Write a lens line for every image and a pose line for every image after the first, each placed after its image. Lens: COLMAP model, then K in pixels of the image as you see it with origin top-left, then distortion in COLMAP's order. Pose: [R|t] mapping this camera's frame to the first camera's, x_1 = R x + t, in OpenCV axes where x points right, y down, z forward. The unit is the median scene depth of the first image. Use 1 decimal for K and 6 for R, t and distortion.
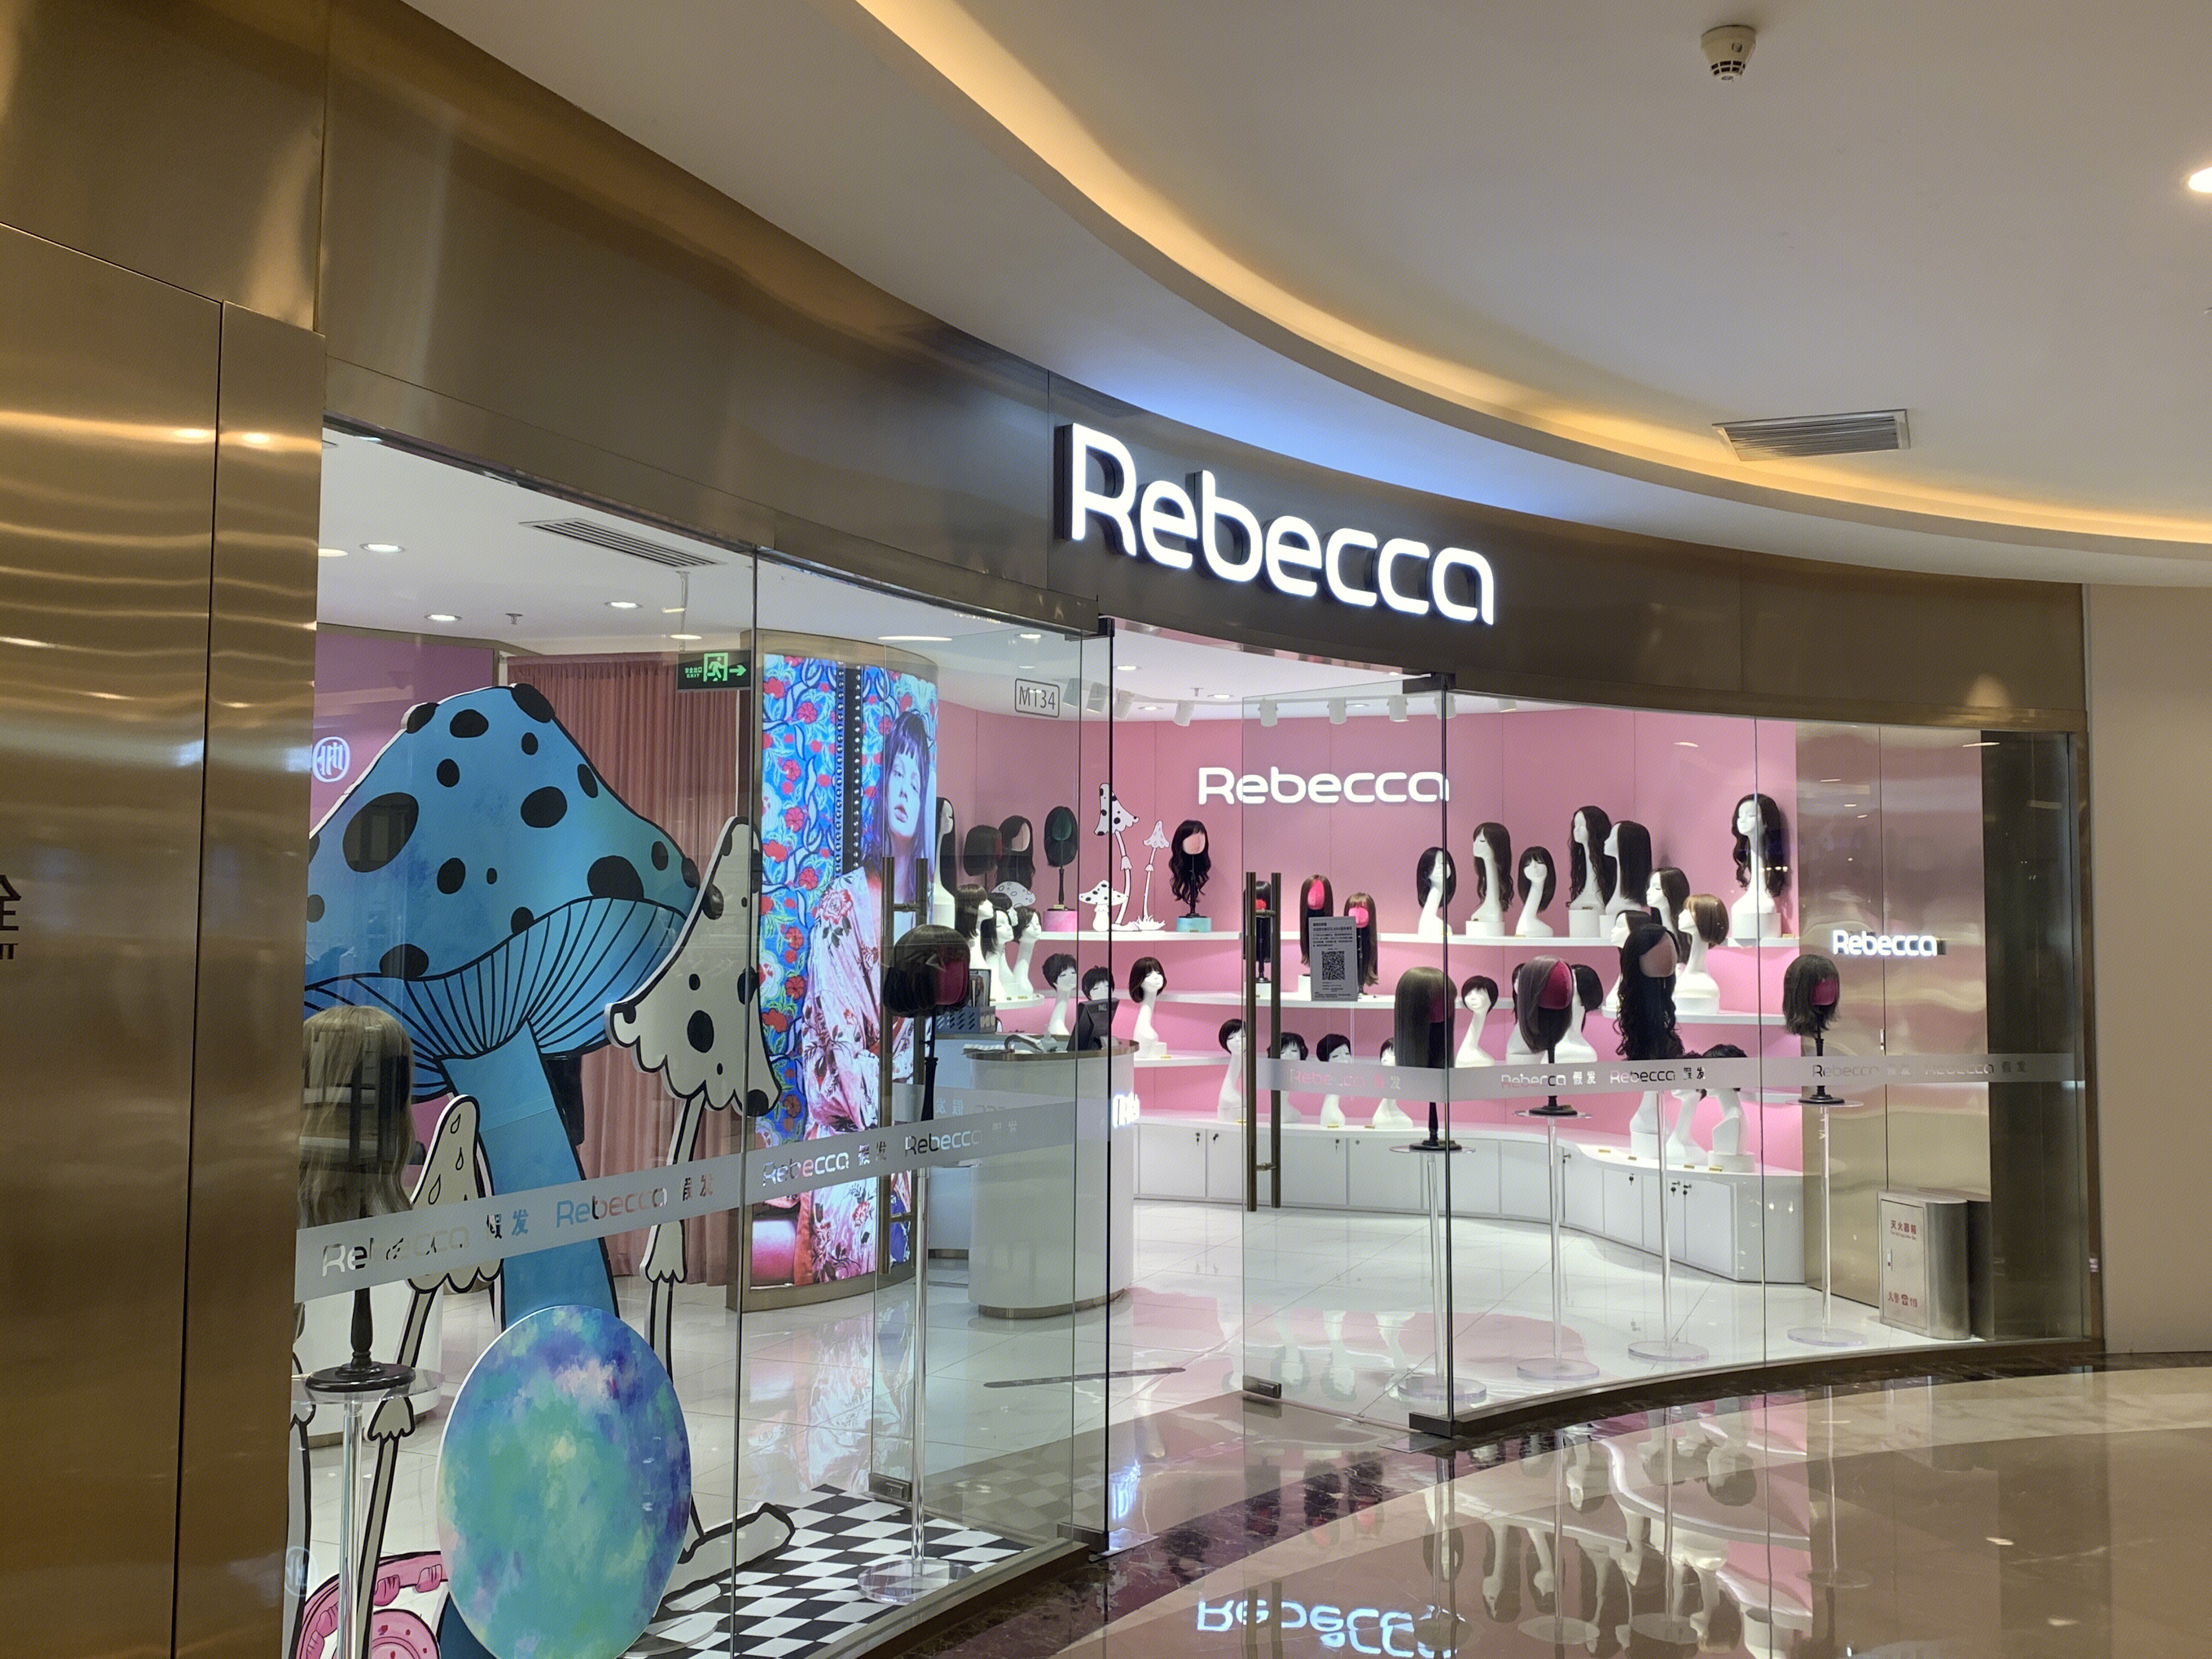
lens RADIAL K [[1735.9, 0, 1106.0], [0, 1735.9, 829.5], [0, 0, 1]] dist [0.065947, -0.000720]
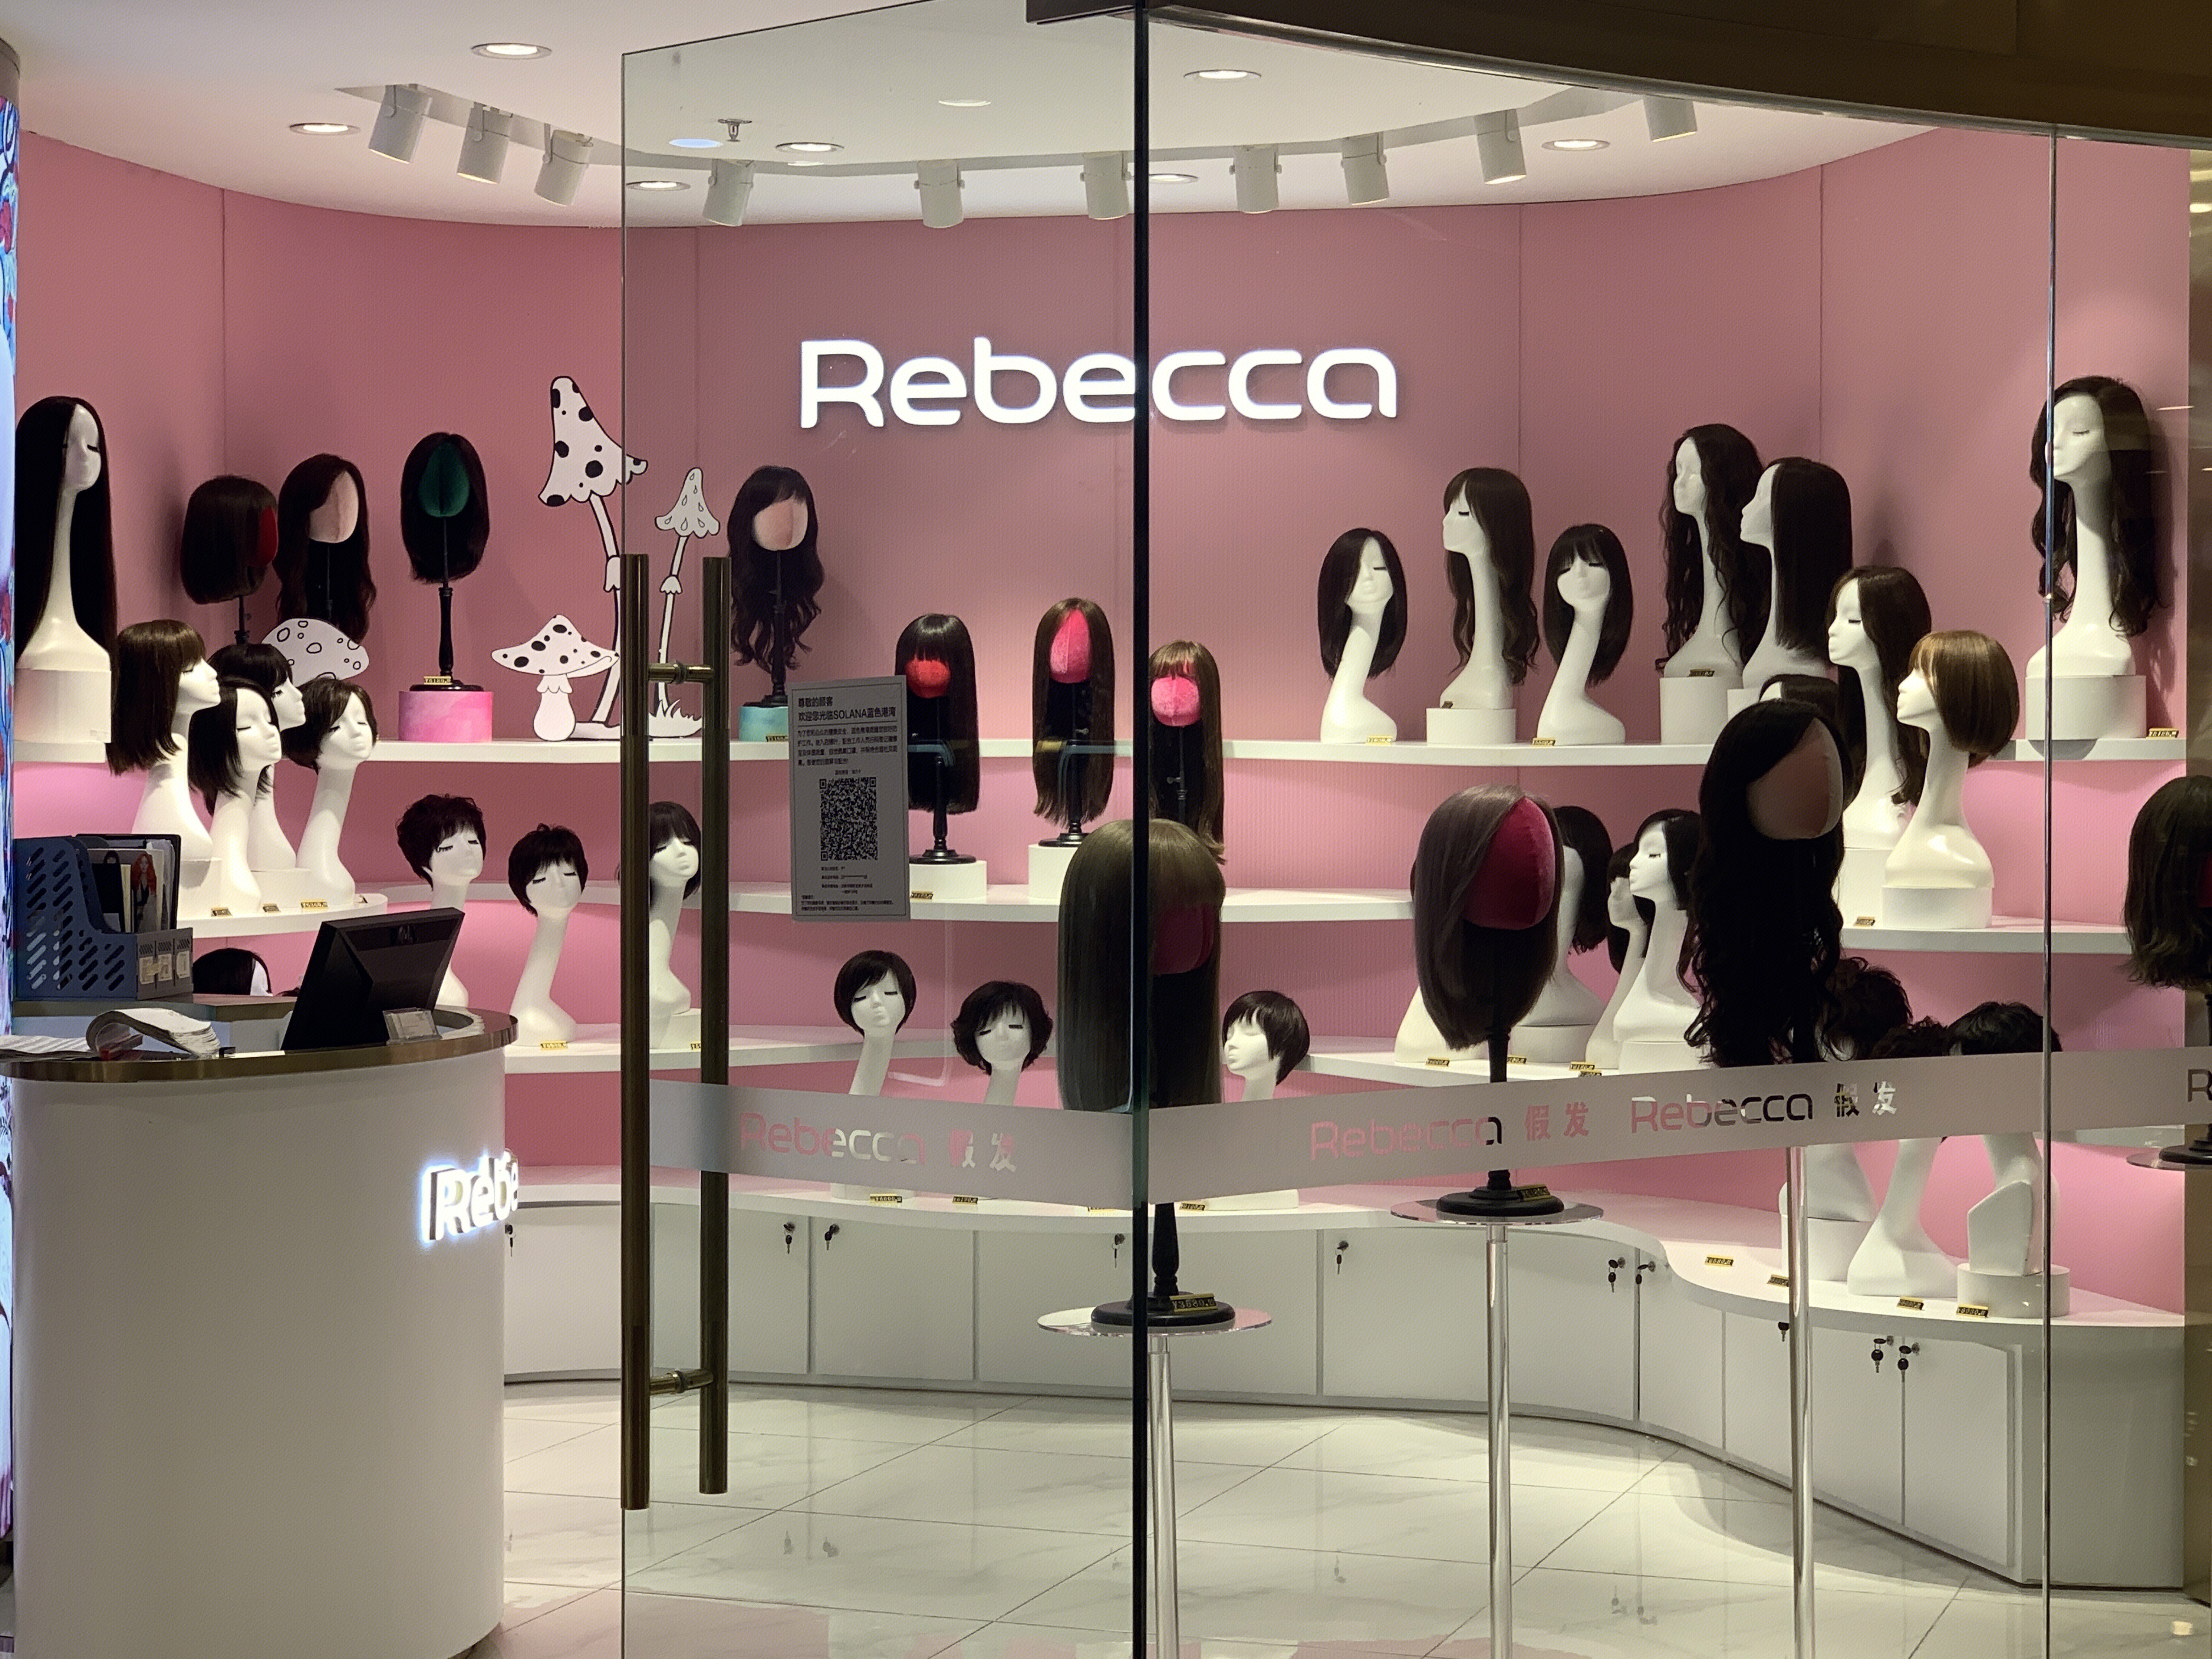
lens RADIAL K [[3656.3, 0, 1106.0], [0, 3656.3, 829.5], [0, 0, 1]] dist [-0.313282, 3.579076]
pose [[0.997635, -0.008386, 0.068221, 0.076962], [0.002887, 0.996767, 0.080296, 0.012703], [-0.068674, -0.079909, 0.994434, 0.157045]]
